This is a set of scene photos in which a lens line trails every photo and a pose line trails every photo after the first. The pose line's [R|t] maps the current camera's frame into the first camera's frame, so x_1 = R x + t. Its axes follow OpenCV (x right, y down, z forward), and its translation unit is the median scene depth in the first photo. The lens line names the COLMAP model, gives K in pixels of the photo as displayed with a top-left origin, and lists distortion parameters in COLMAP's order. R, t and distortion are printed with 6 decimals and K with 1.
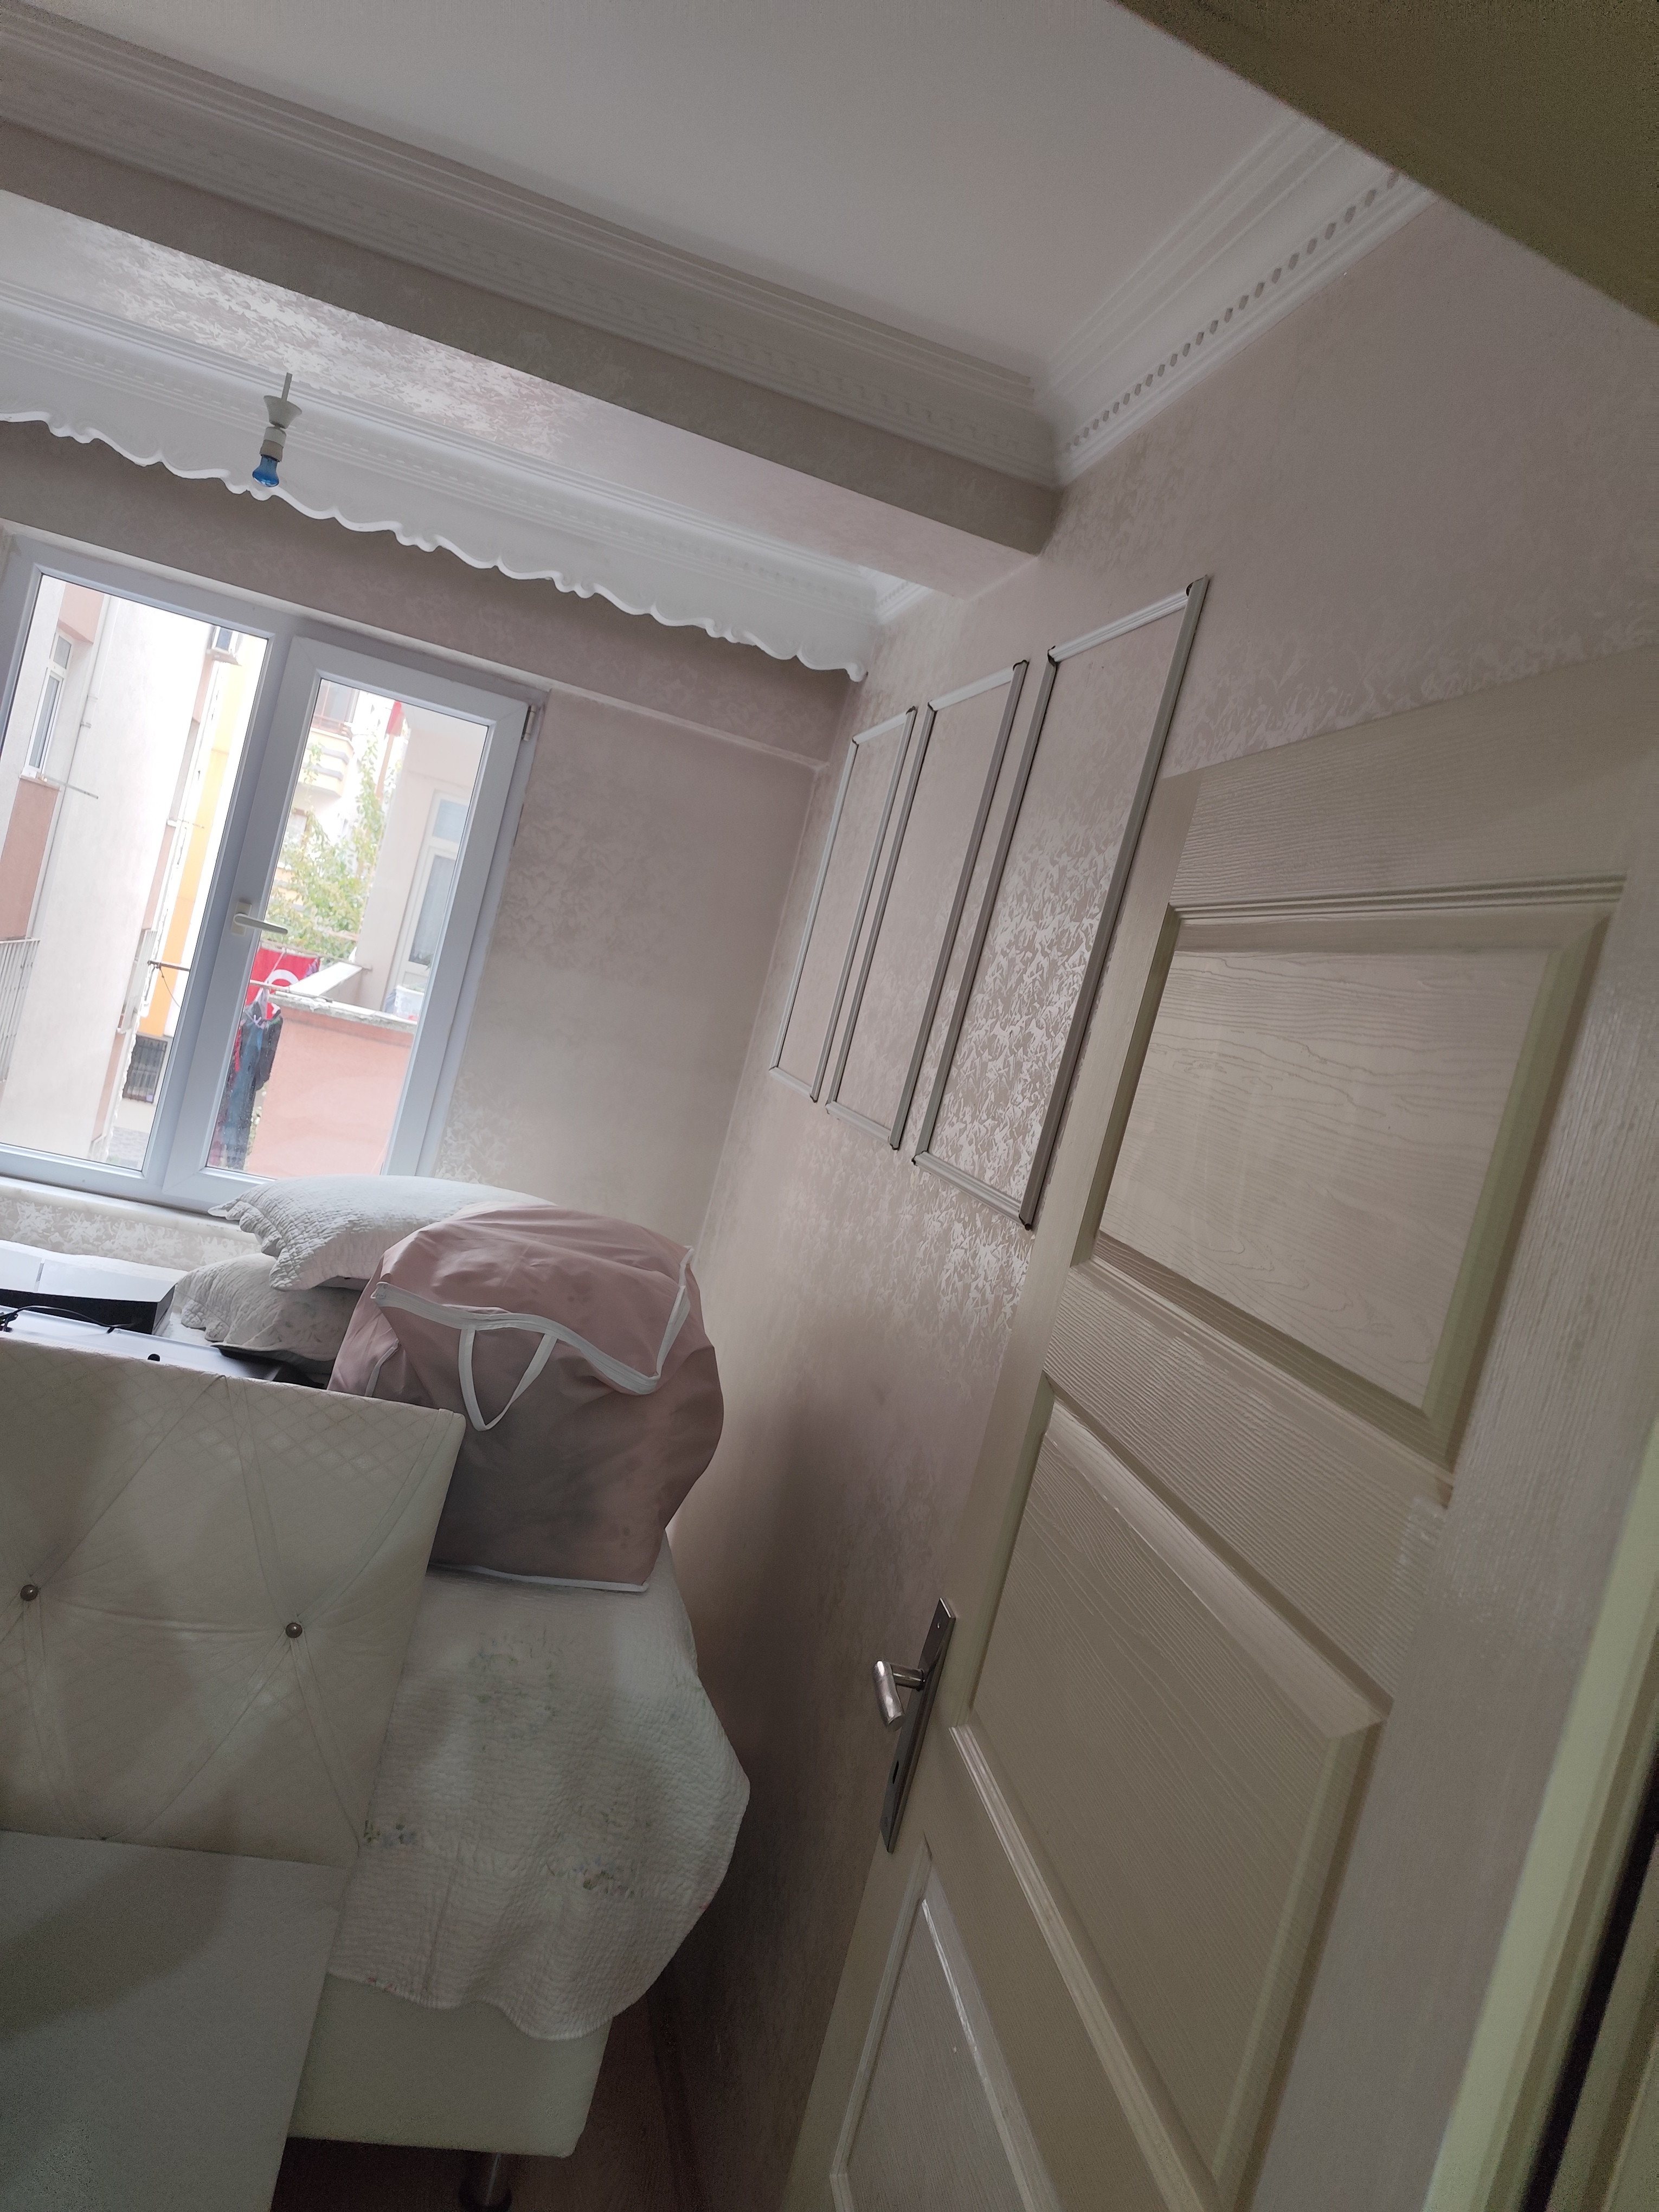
lens RADIAL K [[1481.1, 0, 829.5], [0, 1481.1, 1106.0], [0, 0, 1]] dist [-0.000088, -0.047716]
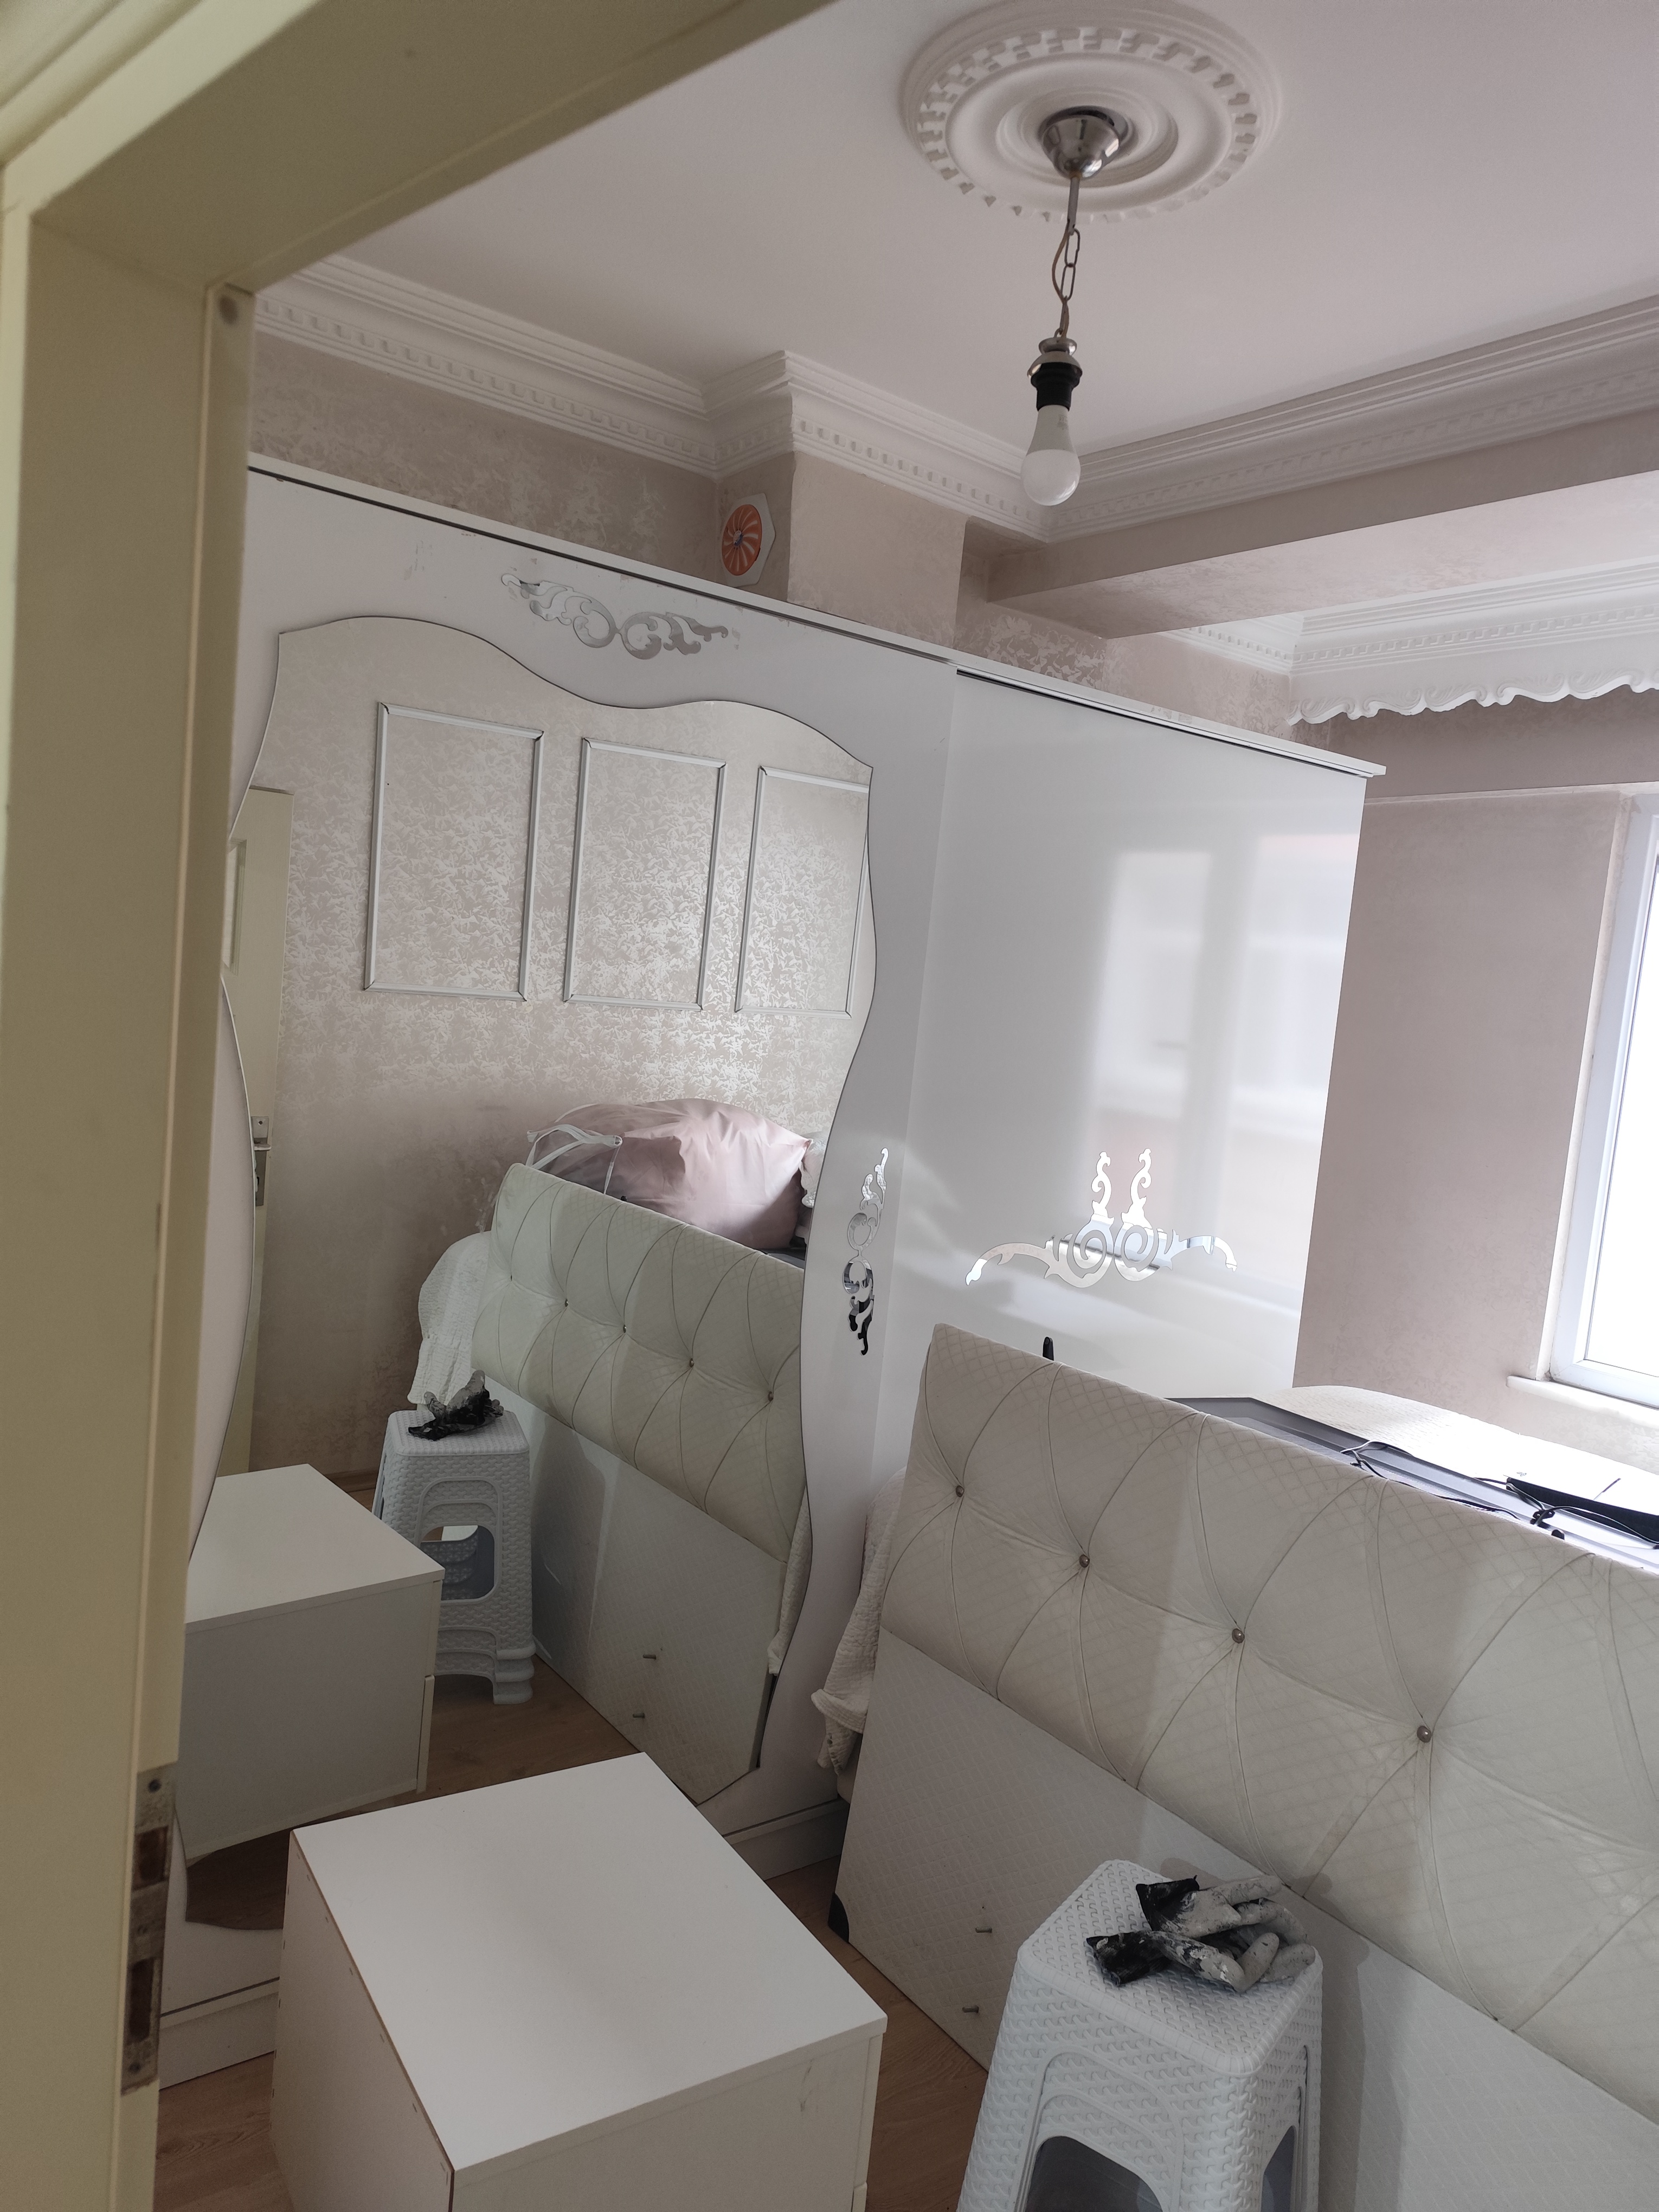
lens RADIAL K [[1512.6, 0, 829.5], [0, 1512.6, 1106.0], [0, 0, 1]] dist [0.004199, 0.001729]
pose [[0.398124, -0.124391, -0.908859, 0.346331], [-0.061571, 0.984906, -0.161771, 0.085037], [0.915263, 0.120365, 0.384455, 0.120276]]
